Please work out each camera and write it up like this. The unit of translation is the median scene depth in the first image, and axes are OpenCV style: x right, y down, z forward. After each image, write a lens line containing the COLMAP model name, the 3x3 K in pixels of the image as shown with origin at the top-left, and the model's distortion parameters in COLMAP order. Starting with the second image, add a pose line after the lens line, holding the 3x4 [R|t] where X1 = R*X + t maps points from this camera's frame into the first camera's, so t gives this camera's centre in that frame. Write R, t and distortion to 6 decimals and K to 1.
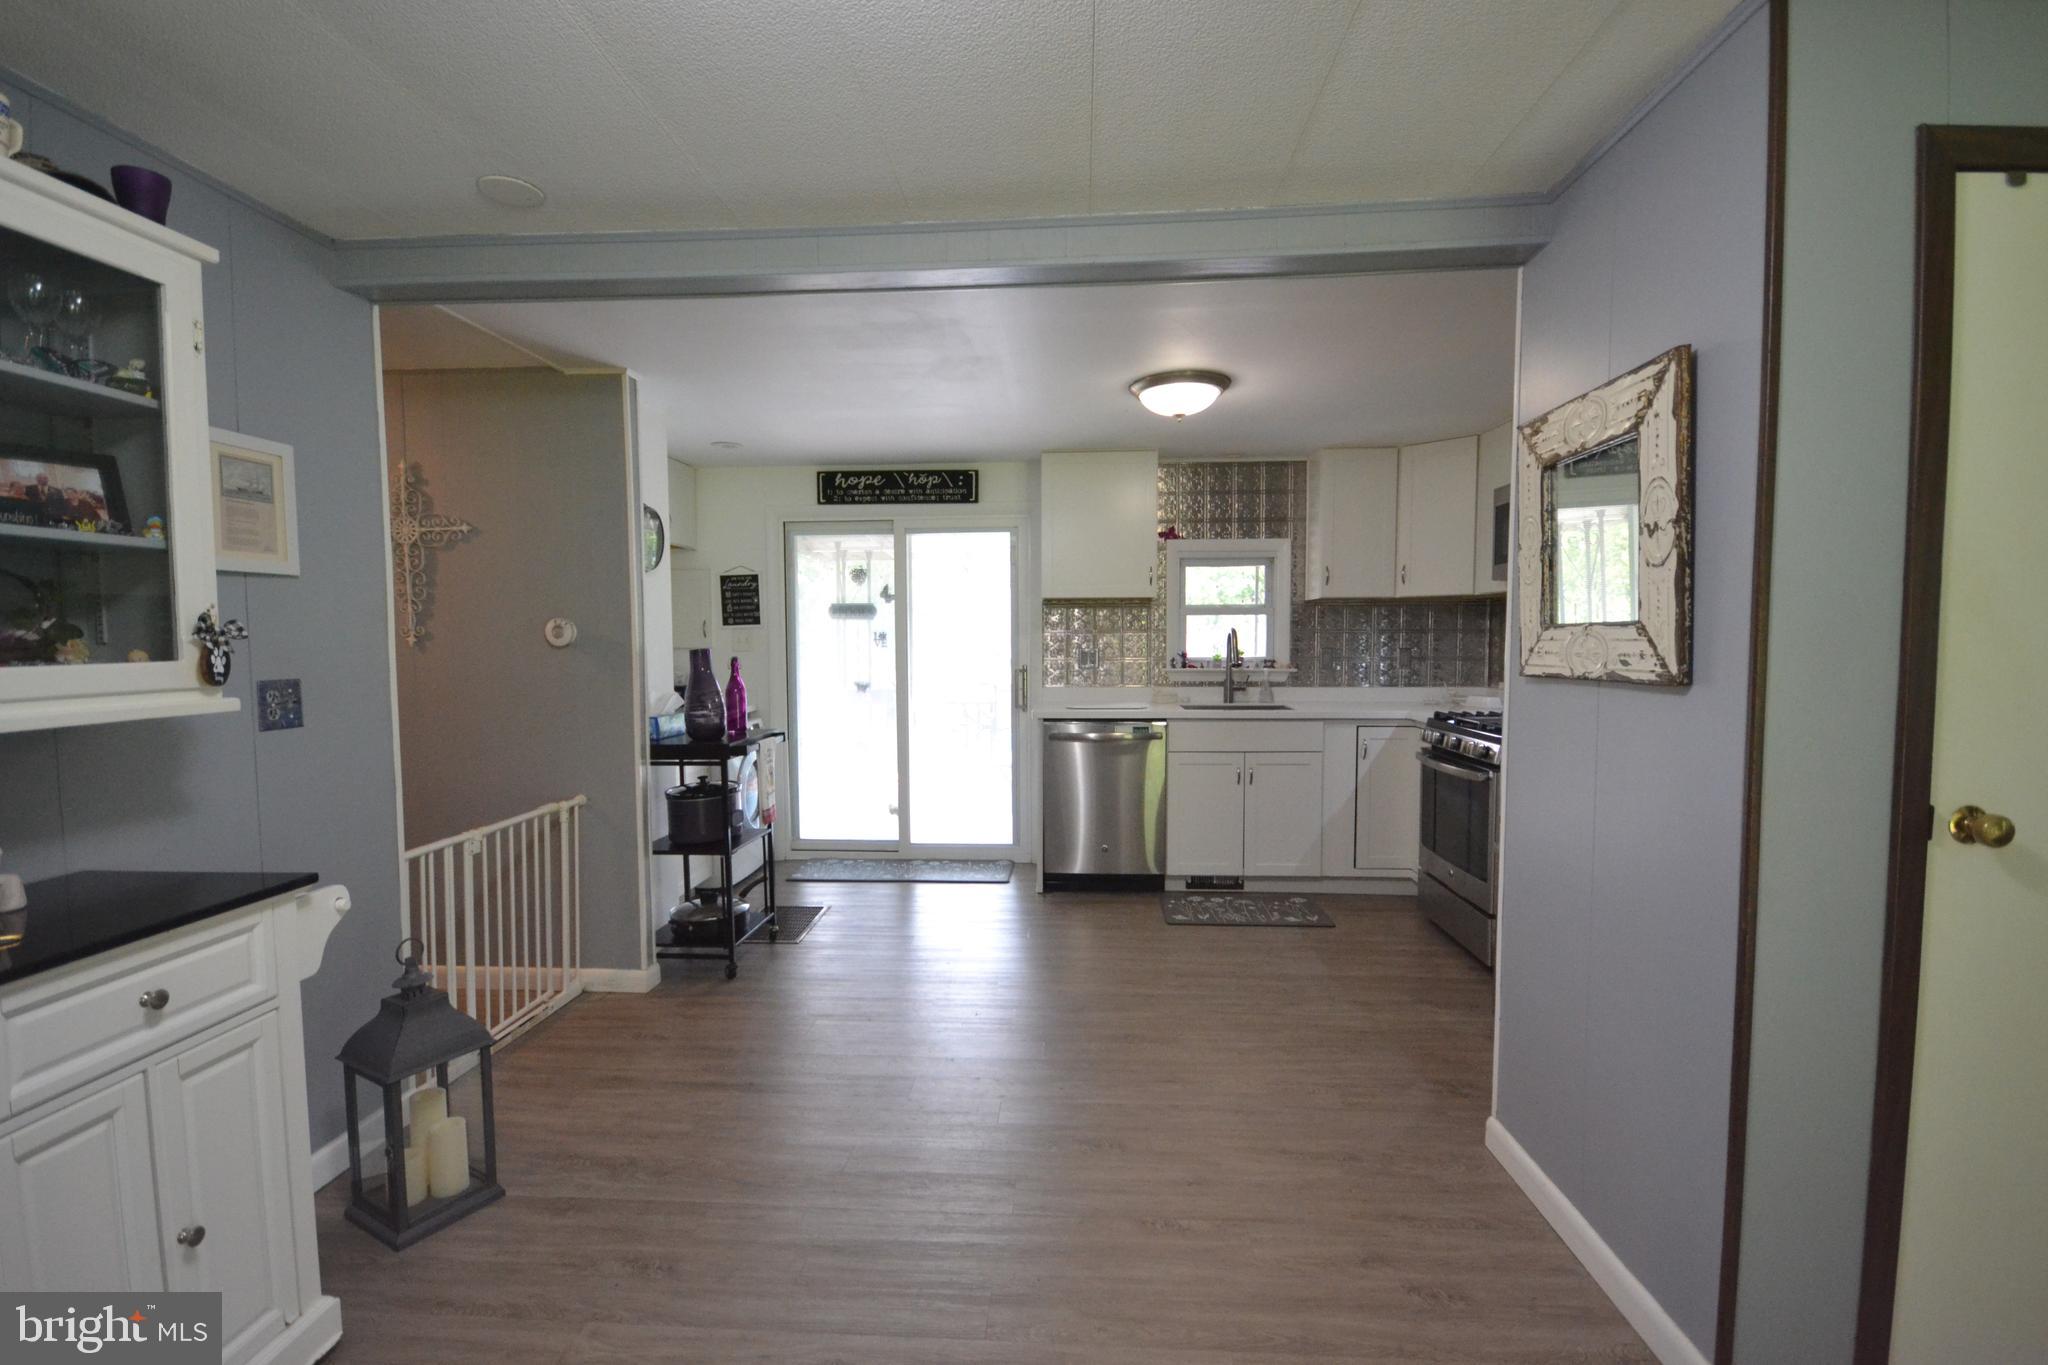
lens RADIAL K [[919.4, 0, 1015.0], [0, 919.4, 684.4], [0, 0, 1]] dist [0.005649, -0.009349]
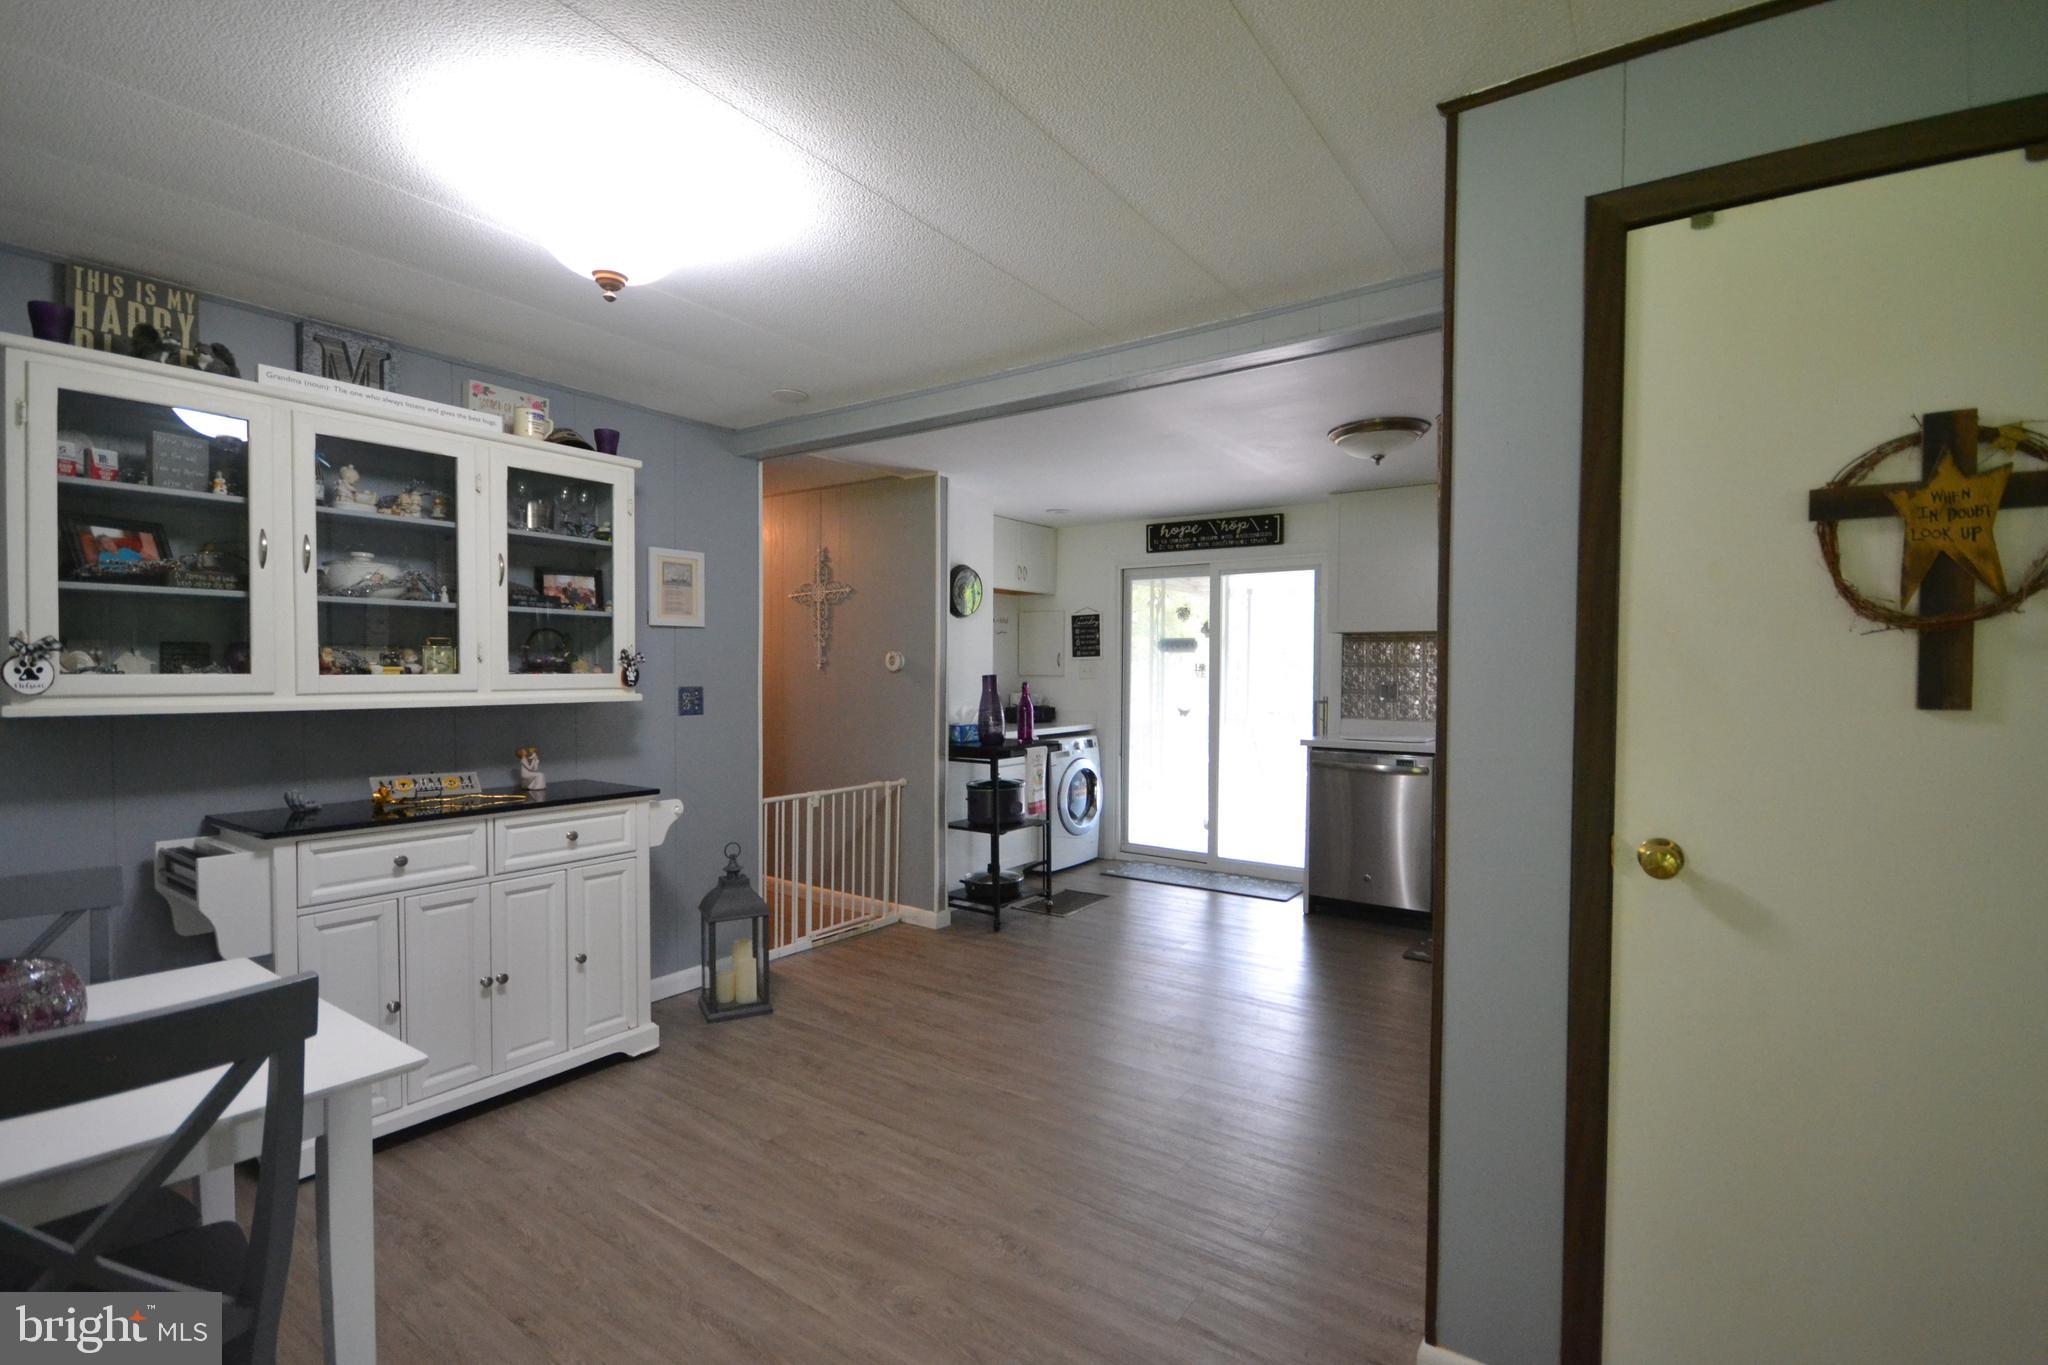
lens RADIAL K [[919.4, 0, 1008.2], [0, 919.4, 678.3], [0, 0, 1]] dist [0.005649, -0.009349]
pose [[0.849116, 0.015569, -0.527977, 0.441562], [-0.037659, 0.998806, -0.031114, 0.007164], [0.526863, 0.046302, 0.848688, -0.116949]]
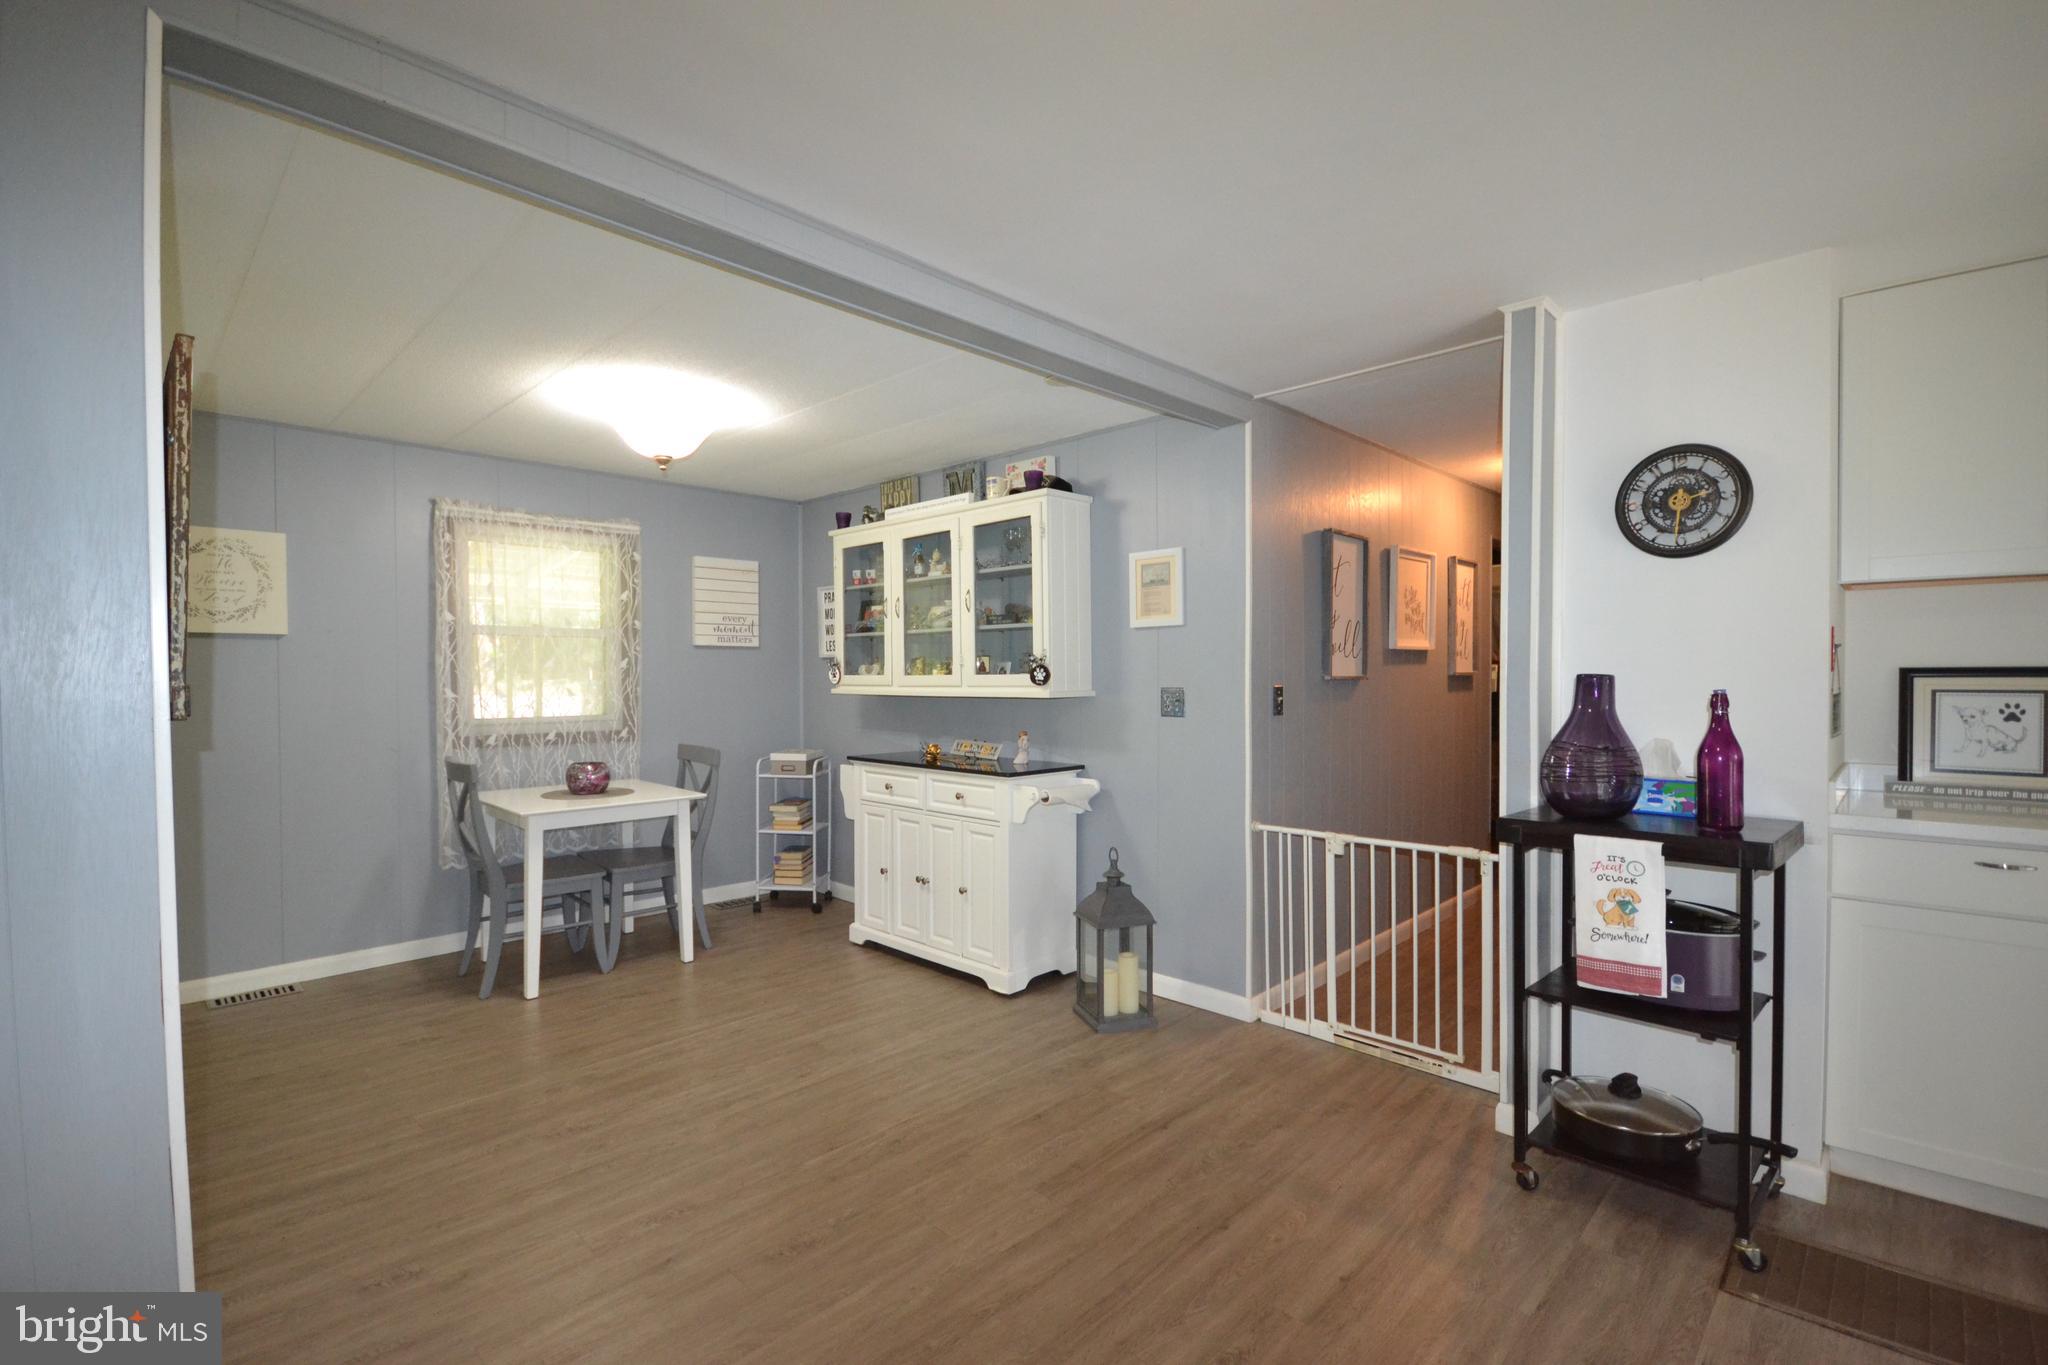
lens RADIAL K [[919.4, 0, 1029.2], [0, 919.4, 683.7], [0, 0, 1]] dist [0.005649, -0.009349]
pose [[-0.644696, 0.020554, -0.764163, 0.462758], [-0.027975, 0.998334, 0.050454, -0.062947], [0.763927, 0.053905, -0.643047, 1.311327]]
